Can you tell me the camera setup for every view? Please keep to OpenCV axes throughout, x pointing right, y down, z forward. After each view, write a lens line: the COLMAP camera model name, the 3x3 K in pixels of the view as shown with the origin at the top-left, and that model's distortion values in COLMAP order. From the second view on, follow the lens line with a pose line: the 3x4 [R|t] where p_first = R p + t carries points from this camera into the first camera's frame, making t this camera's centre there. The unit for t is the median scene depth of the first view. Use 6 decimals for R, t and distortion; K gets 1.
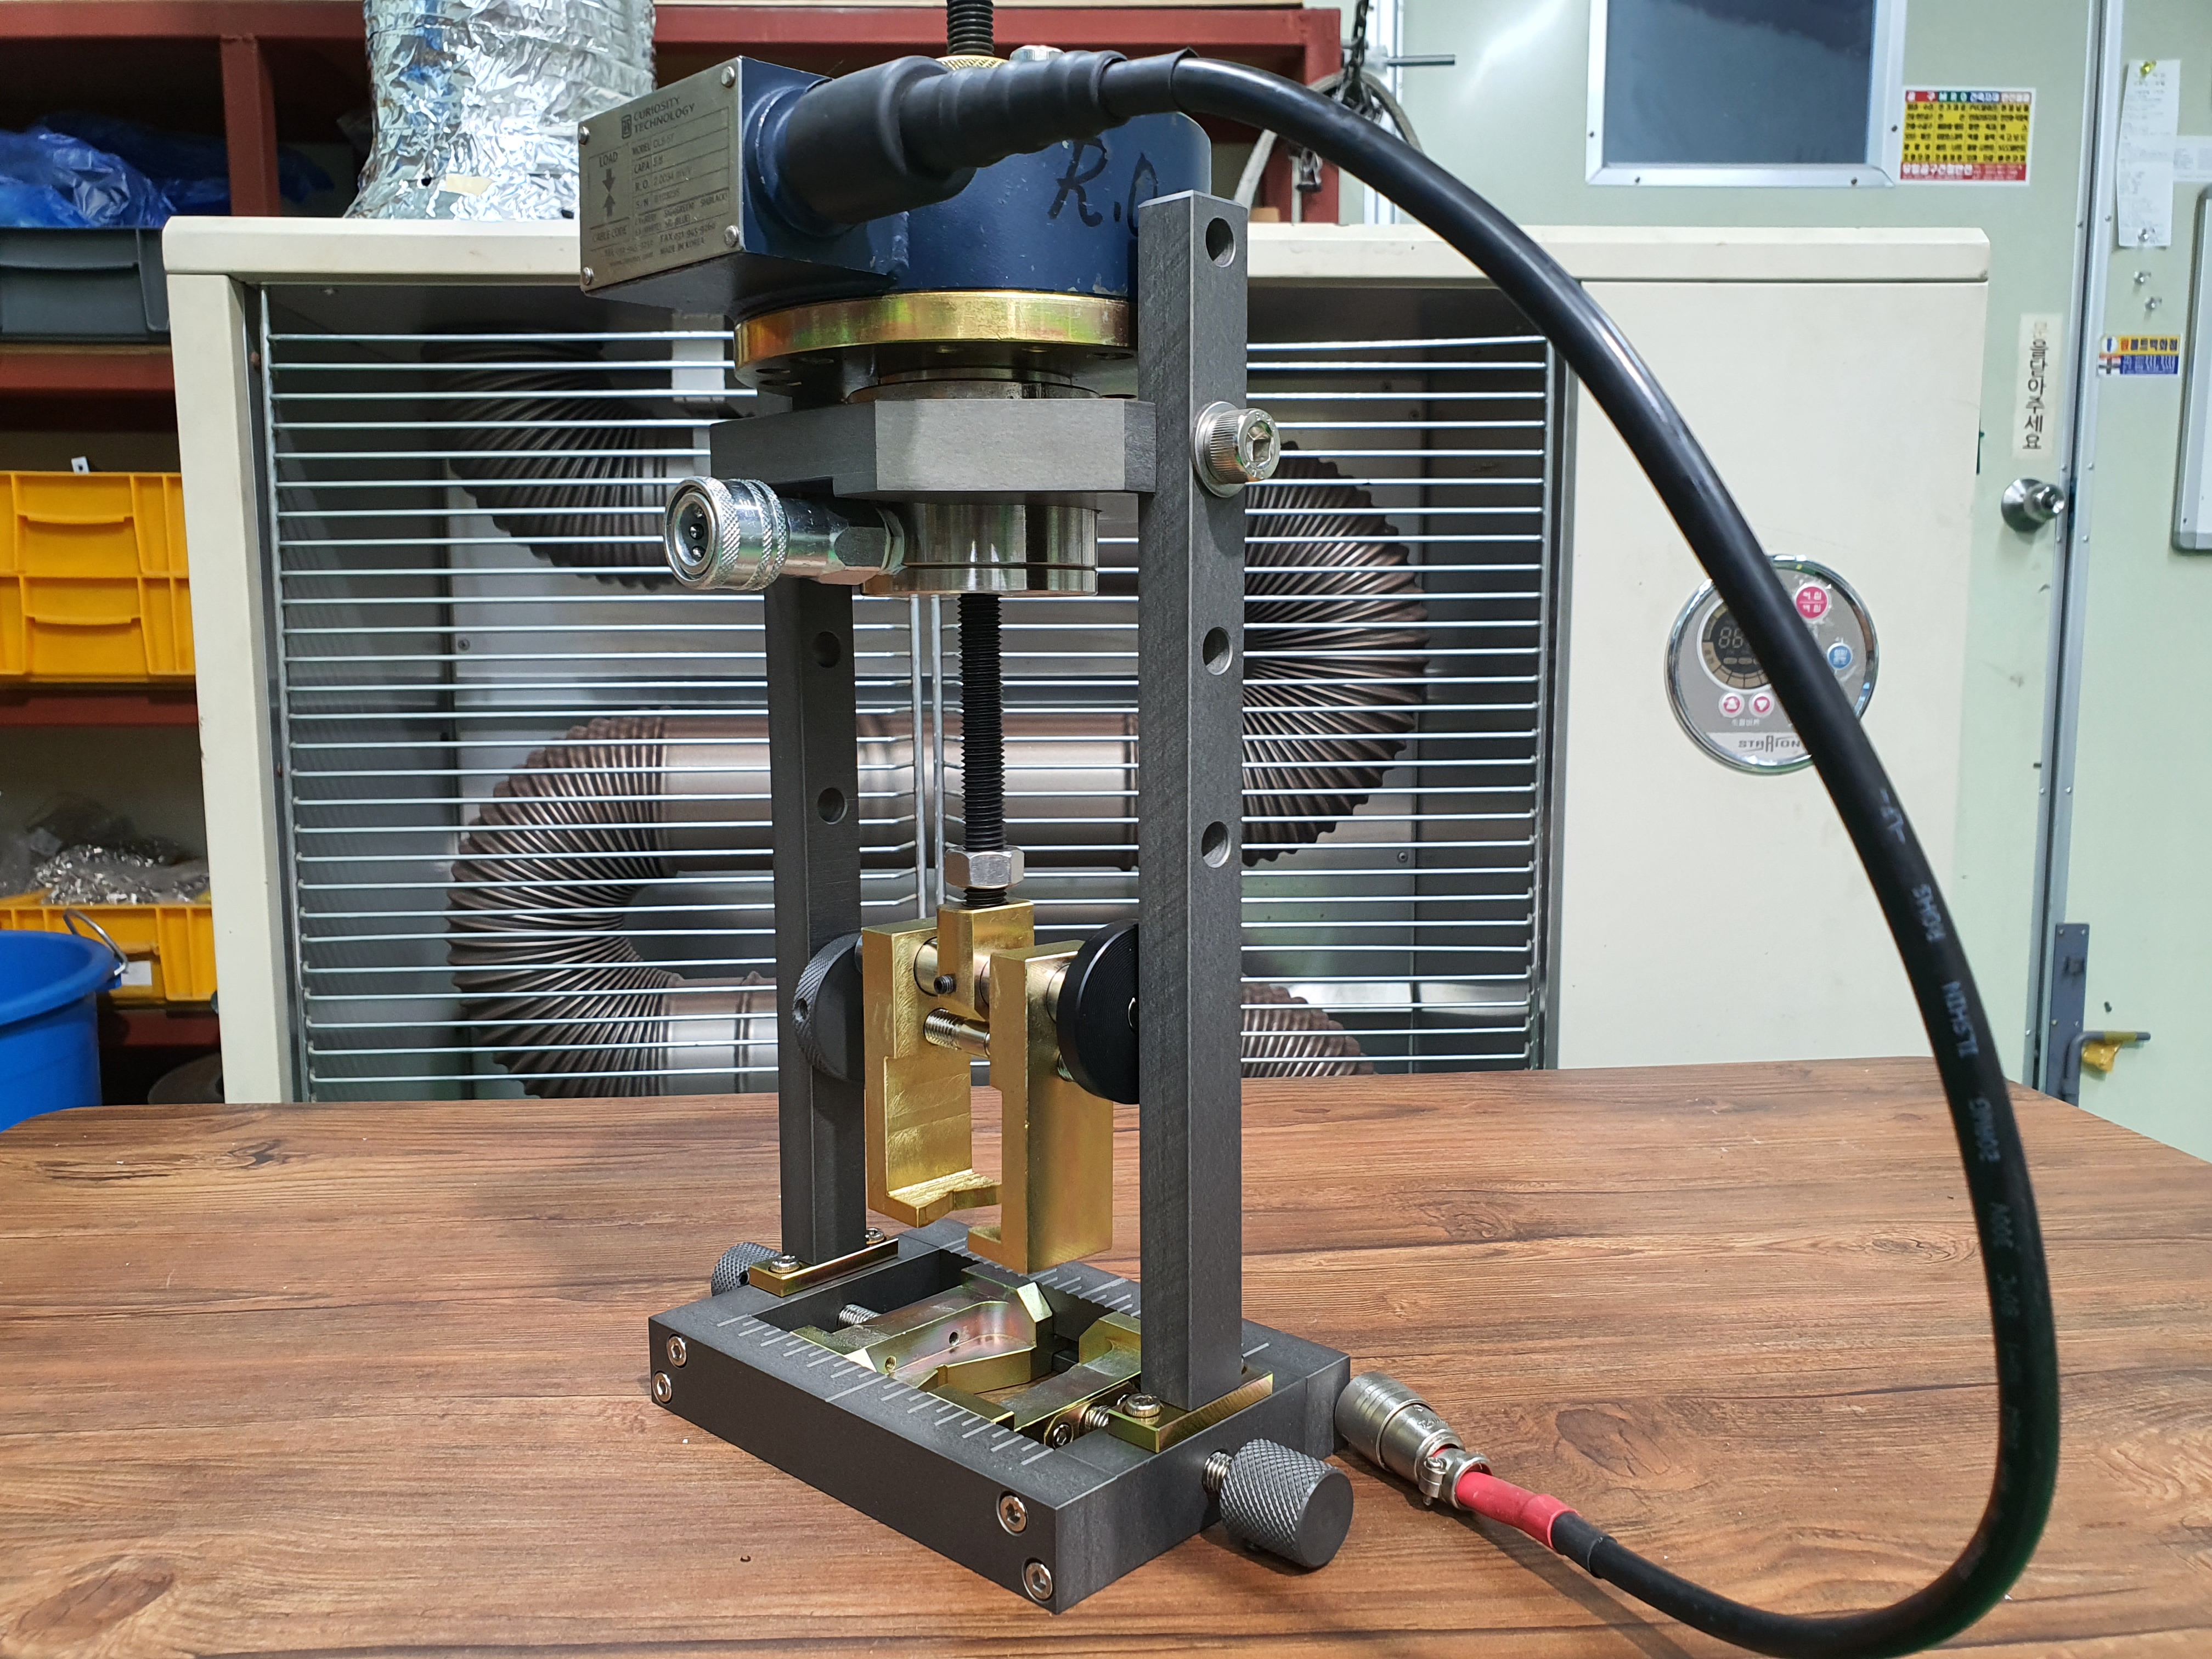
lens RADIAL K [[1705.6, 0, 1107.1], [0, 1705.6, 832.7], [0, 0, 1]] dist [0.016807, -0.002833]
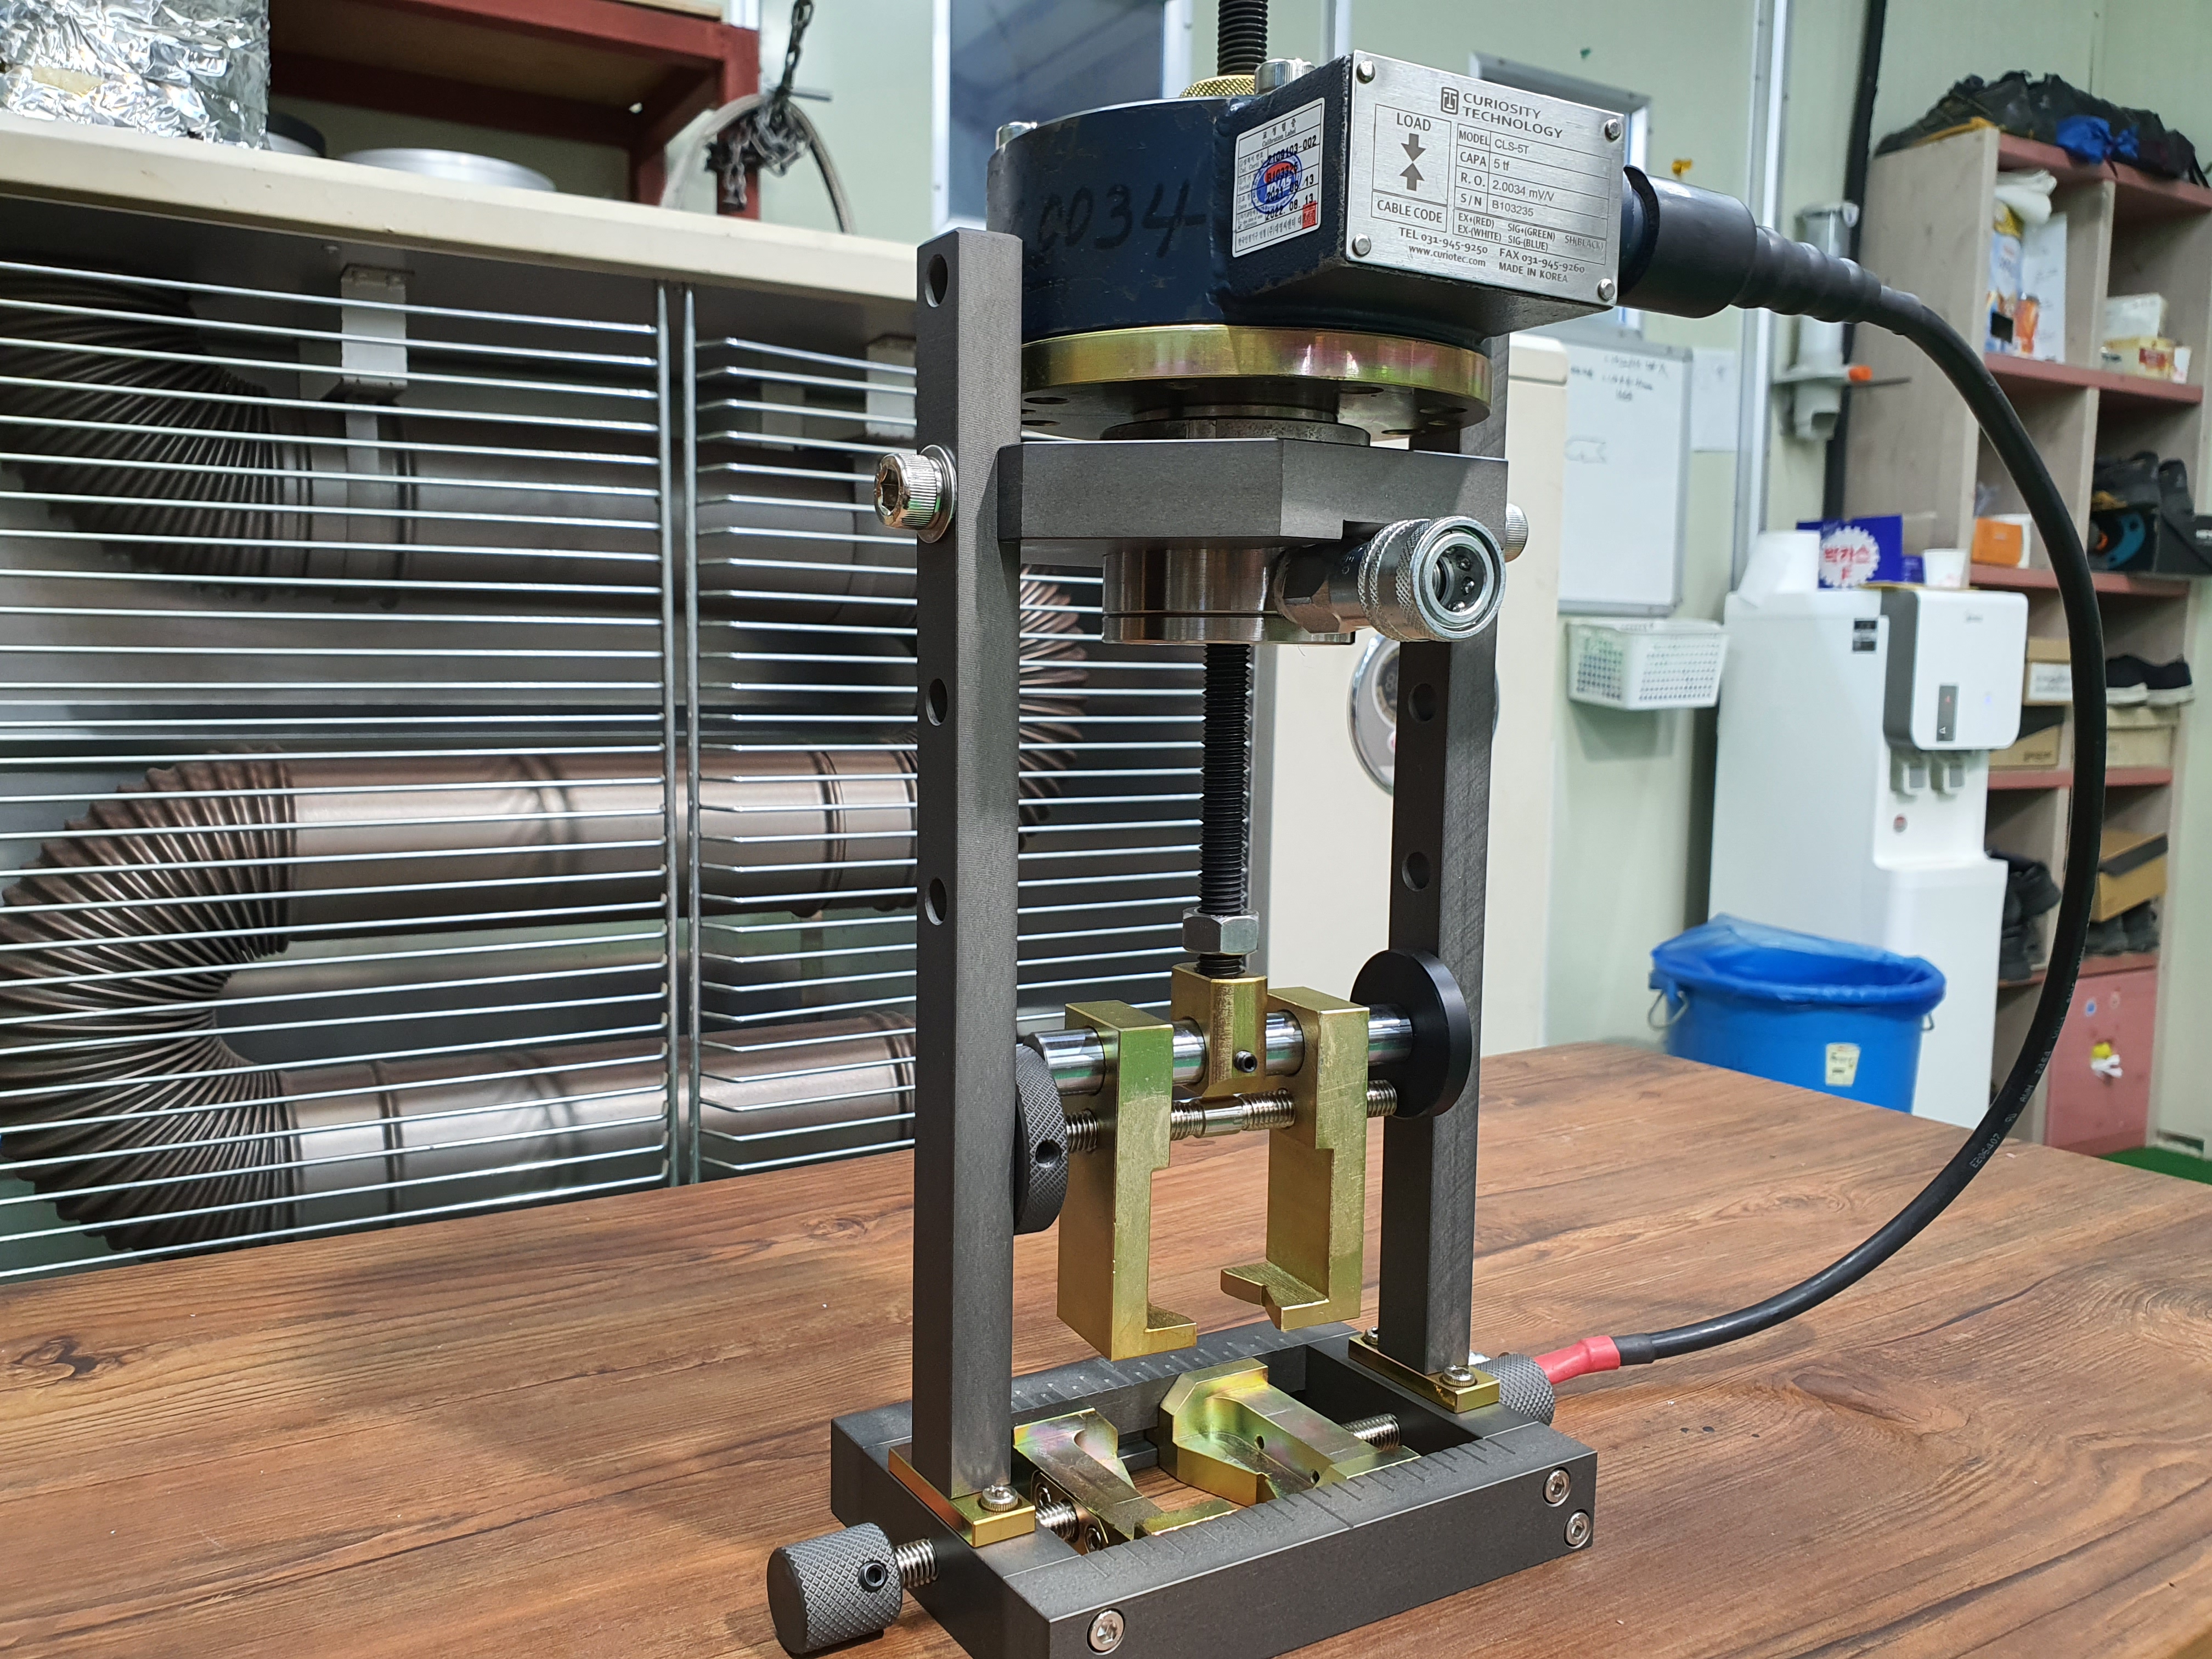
lens RADIAL K [[1705.6, 0, 1100.2], [0, 1705.6, 827.8], [0, 0, 1]] dist [0.016807, -0.002833]
pose [[0.894703, -0.026137, 0.445895, -0.303285], [0.039018, 0.999044, -0.019730, -0.004936], [-0.444953, 0.035051, 0.894868, 0.102065]]
